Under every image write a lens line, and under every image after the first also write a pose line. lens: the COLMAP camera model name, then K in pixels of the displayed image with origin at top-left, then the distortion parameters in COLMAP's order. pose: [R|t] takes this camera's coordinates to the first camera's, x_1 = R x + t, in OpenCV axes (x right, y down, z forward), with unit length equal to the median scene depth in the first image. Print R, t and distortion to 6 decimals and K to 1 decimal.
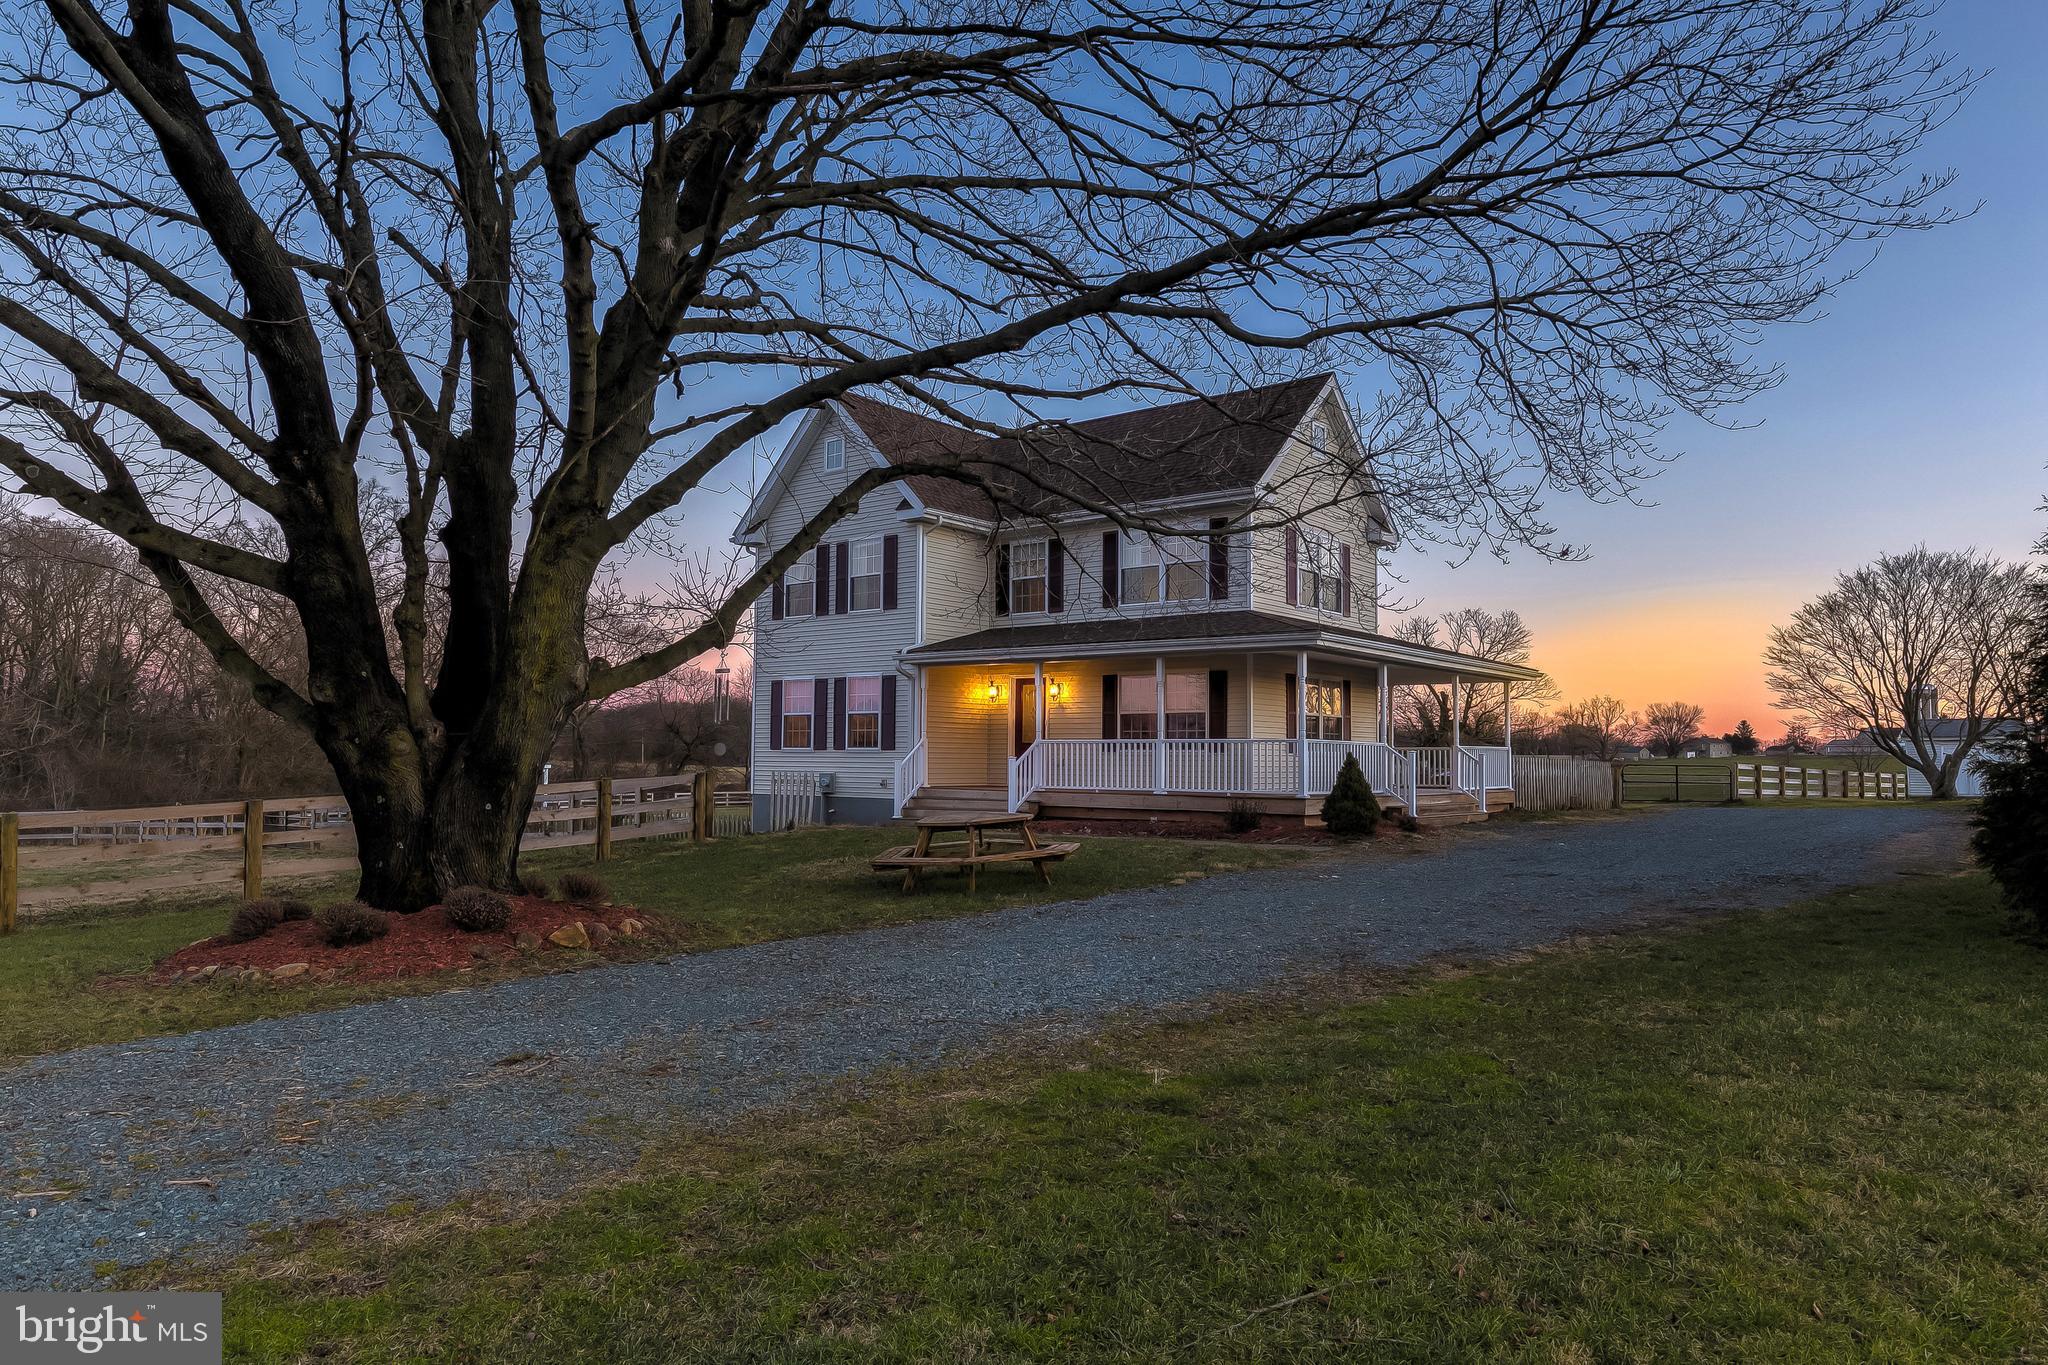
lens RADIAL K [[1325.5, 0, 1016.2], [0, 1325.5, 673.0], [0, 0, 1]] dist [0.002769, 0.001295]
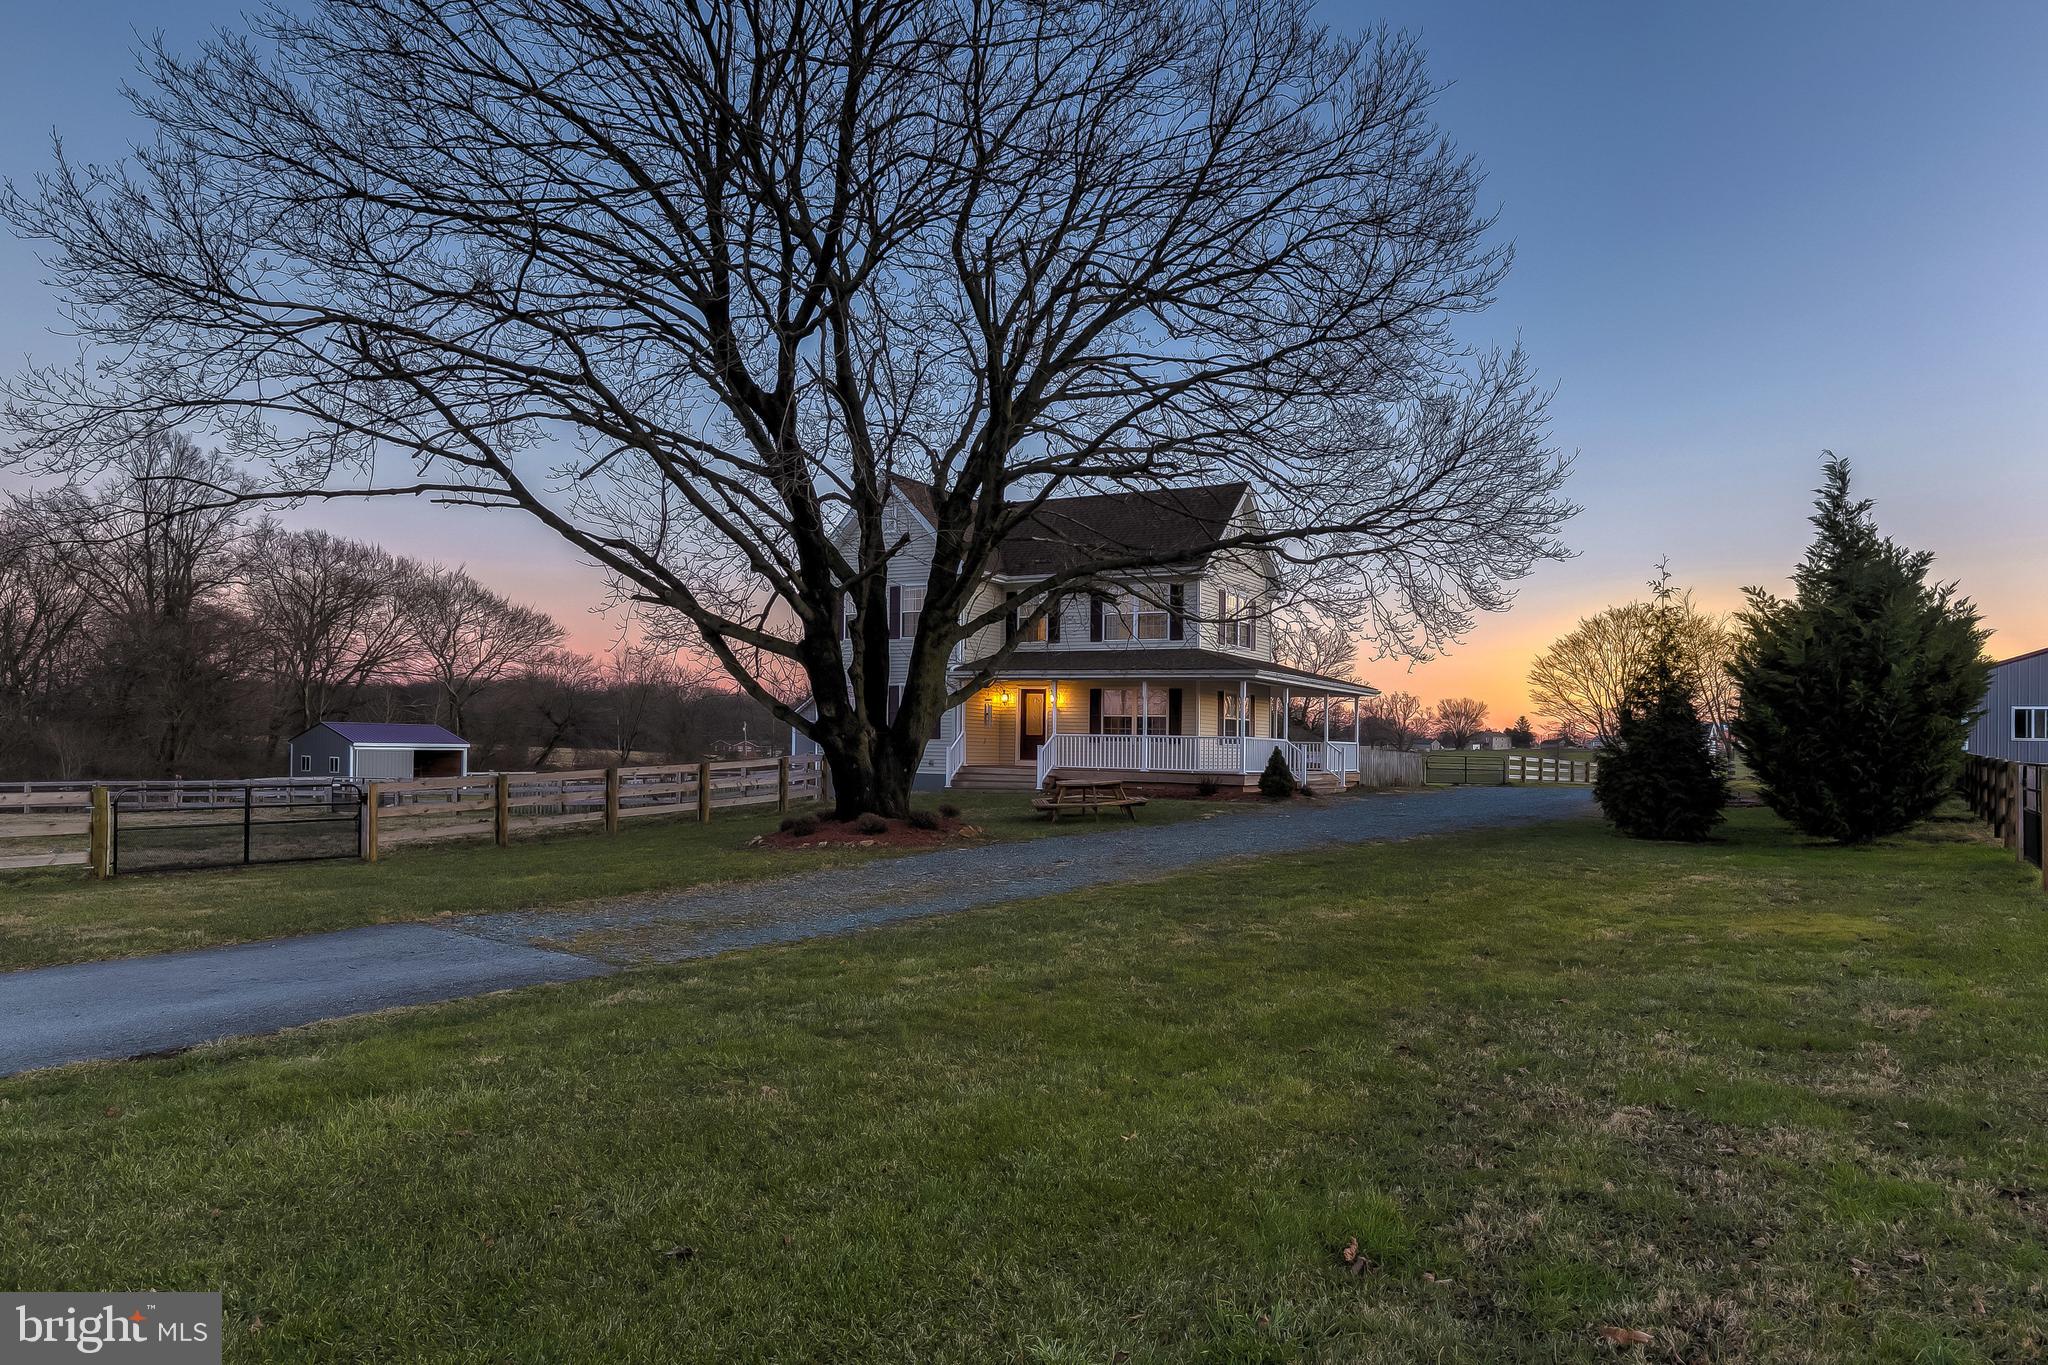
lens RADIAL K [[1325.5, 0, 1016.2], [0, 1325.5, 673.0], [0, 0, 1]] dist [0.002769, 0.001295]
pose [[0.990637, 0.019497, 0.135123, -0.209709], [-0.021007, 0.999732, 0.009761, -0.028150], [-0.134897, -0.012508, 0.990781, -0.410670]]
